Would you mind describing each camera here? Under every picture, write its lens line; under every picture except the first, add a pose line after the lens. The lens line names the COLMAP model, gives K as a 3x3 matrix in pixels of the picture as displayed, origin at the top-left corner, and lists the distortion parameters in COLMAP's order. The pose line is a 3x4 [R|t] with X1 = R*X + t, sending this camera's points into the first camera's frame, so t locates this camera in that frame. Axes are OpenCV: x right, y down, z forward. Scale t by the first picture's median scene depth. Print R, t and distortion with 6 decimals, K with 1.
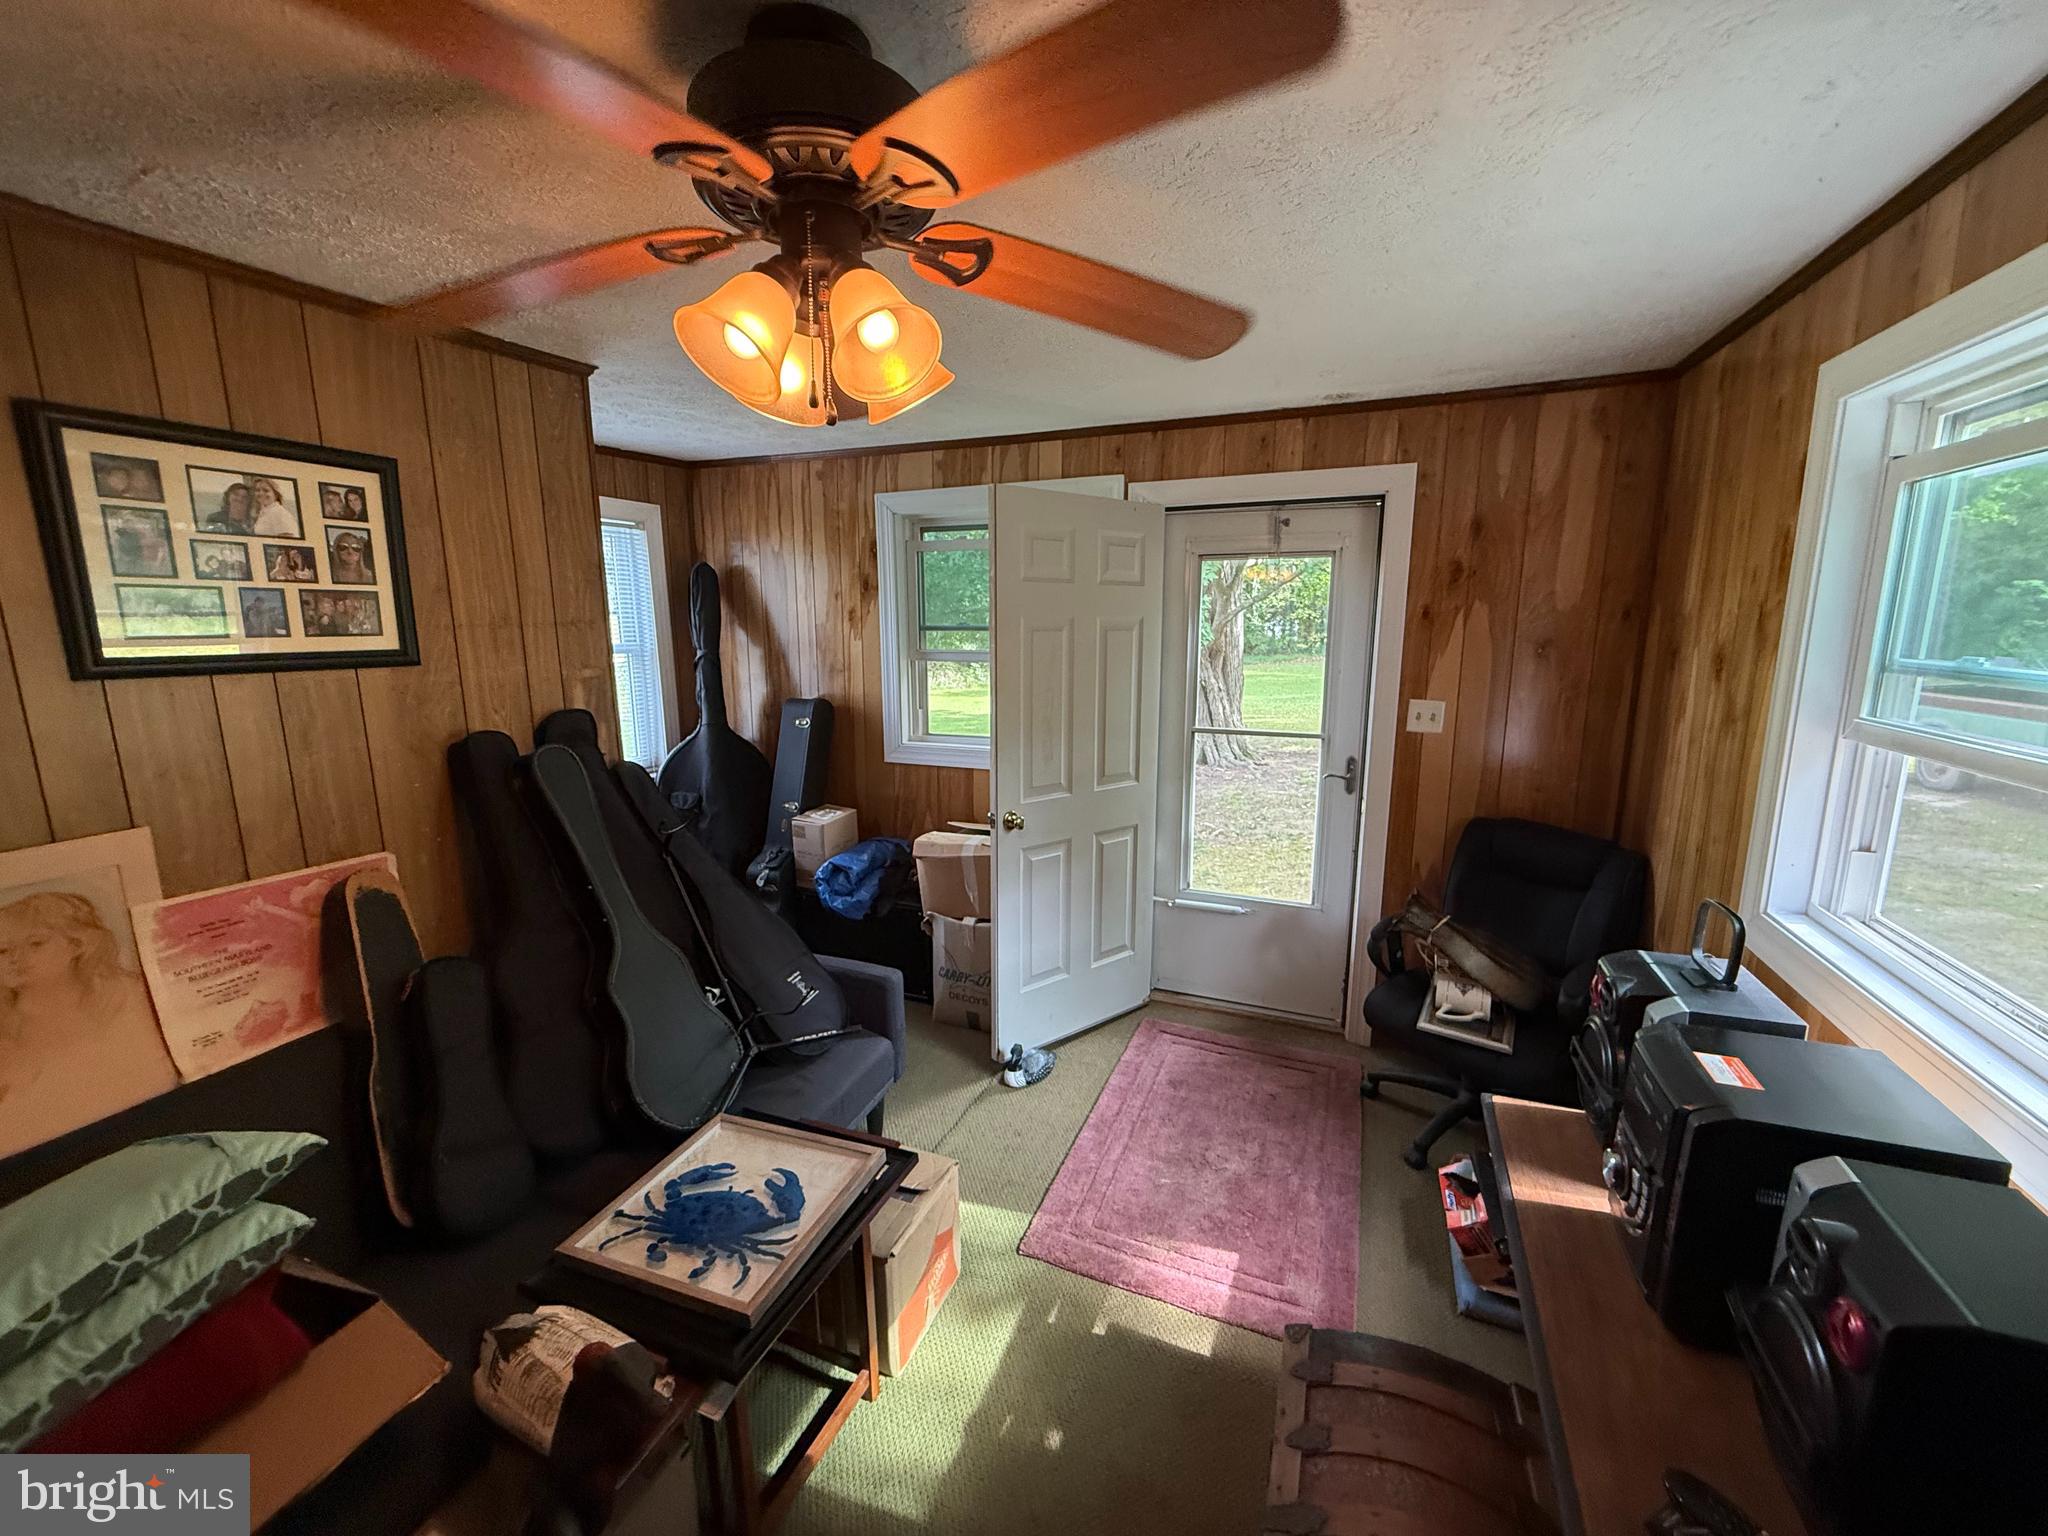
lens RADIAL K [[819.3, 0, 1031.0], [0, 819.3, 765.7], [0, 0, 1]] dist [-0.000327, -0.000572]
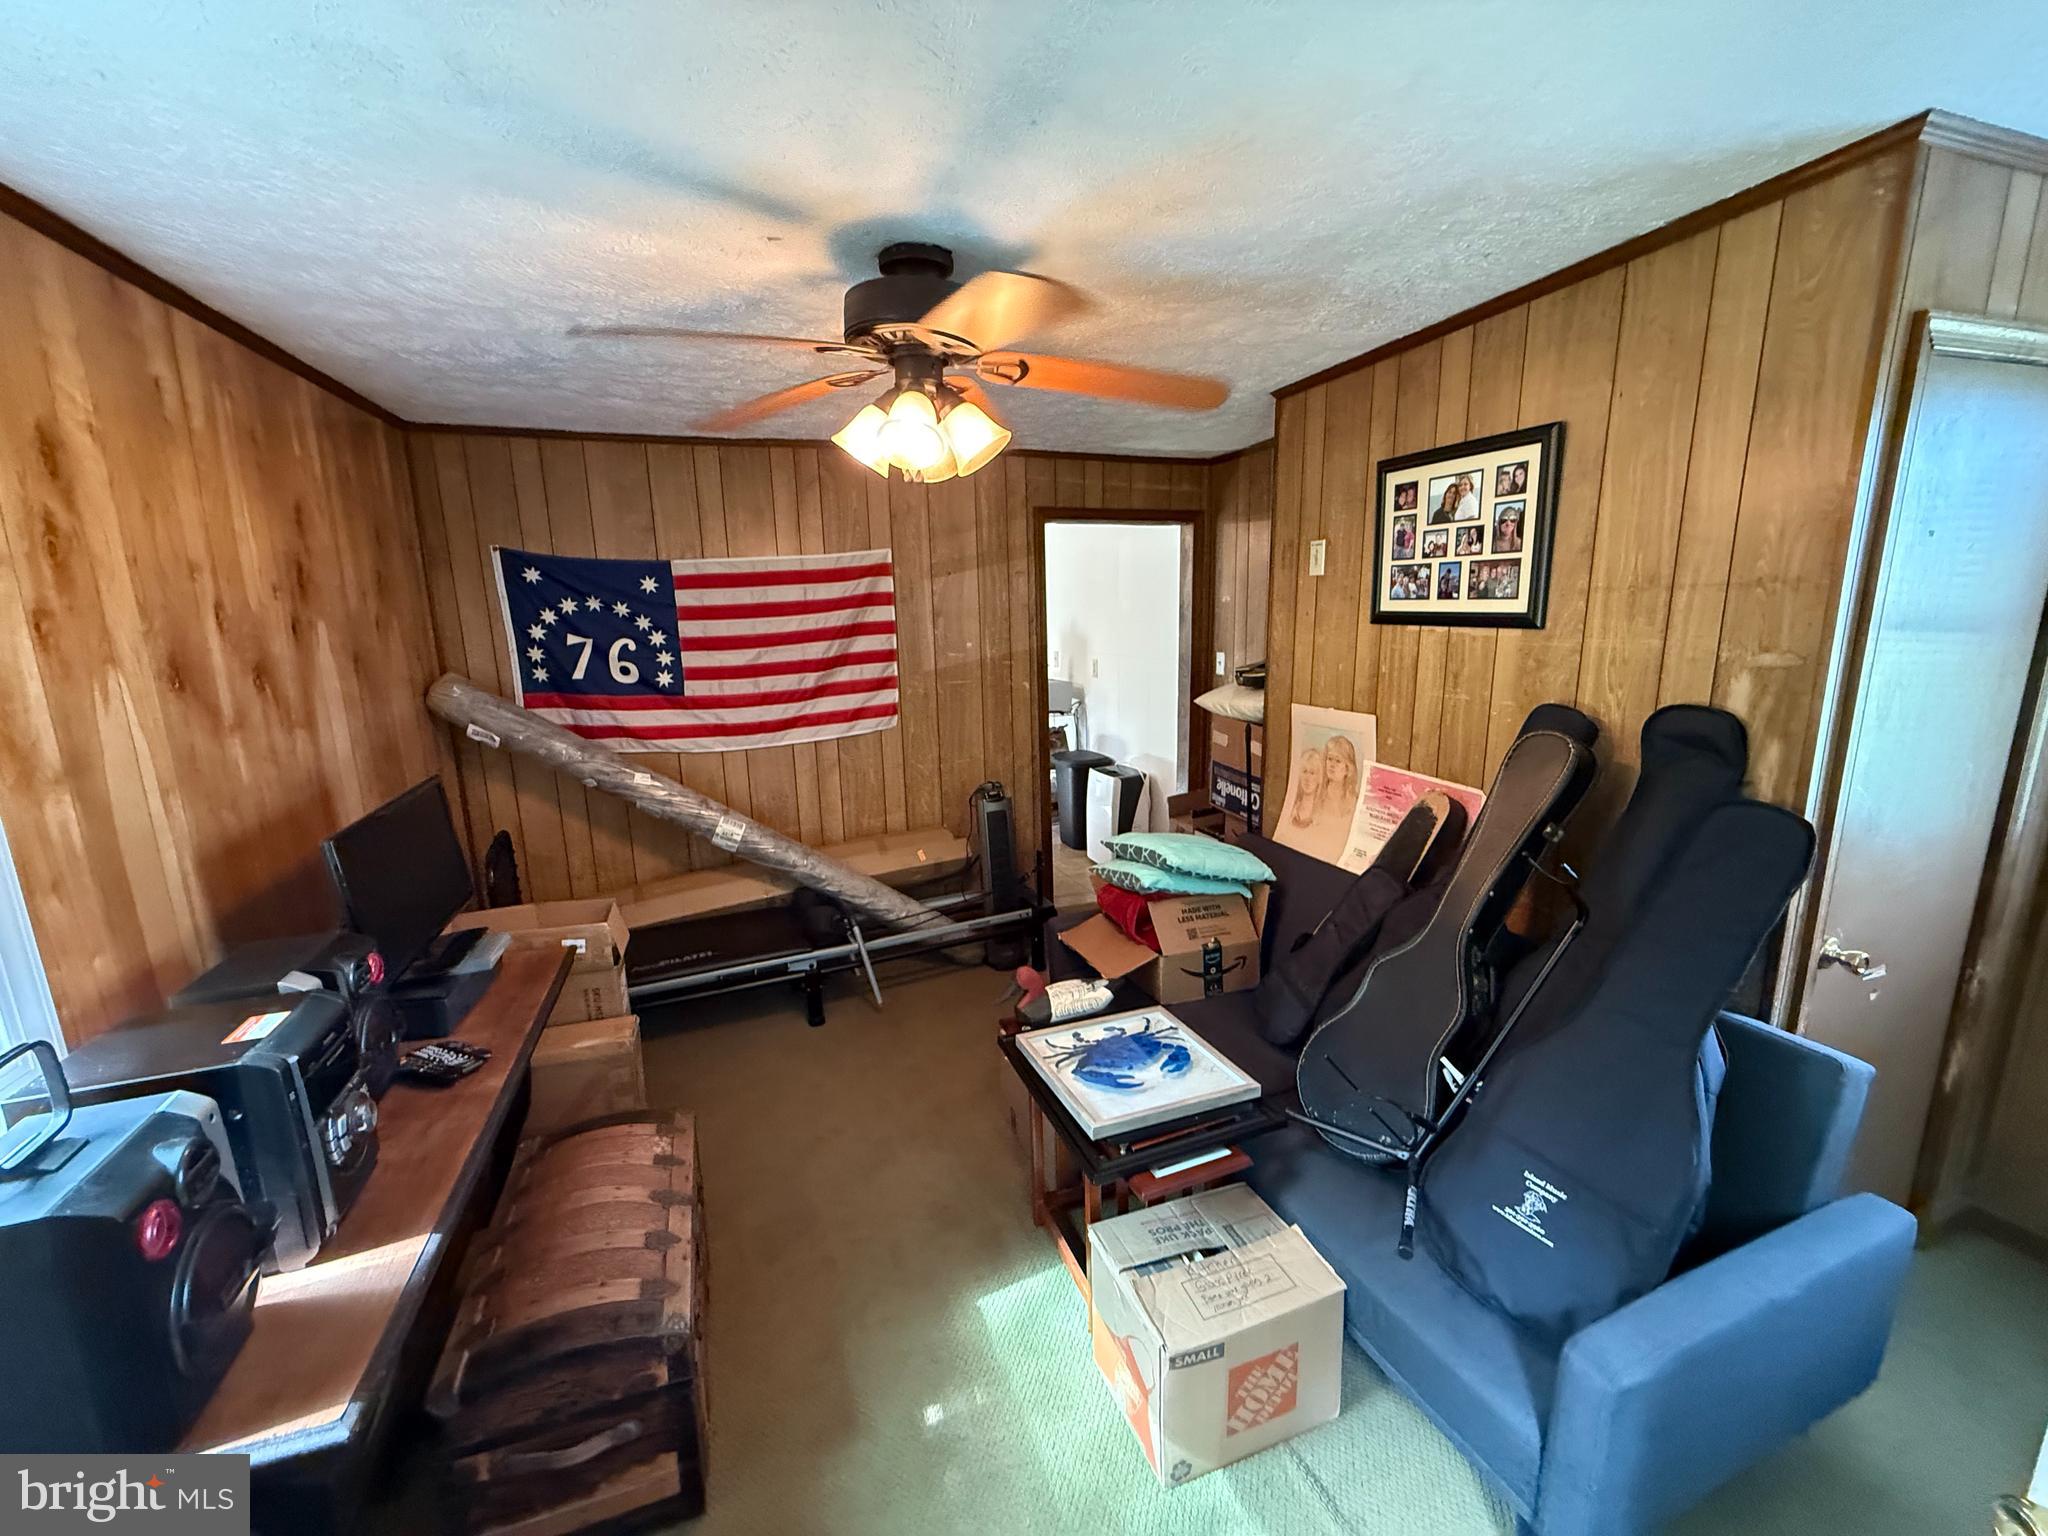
lens RADIAL K [[819.3, 0, 1021.1], [0, 819.3, 768.4], [0, 0, 1]] dist [-0.000327, -0.000572]
pose [[-0.738505, 0.155187, -0.656145, 0.467416], [-0.095106, 0.939446, 0.329235, -0.260788], [0.667506, 0.305545, -0.679027, 1.467902]]
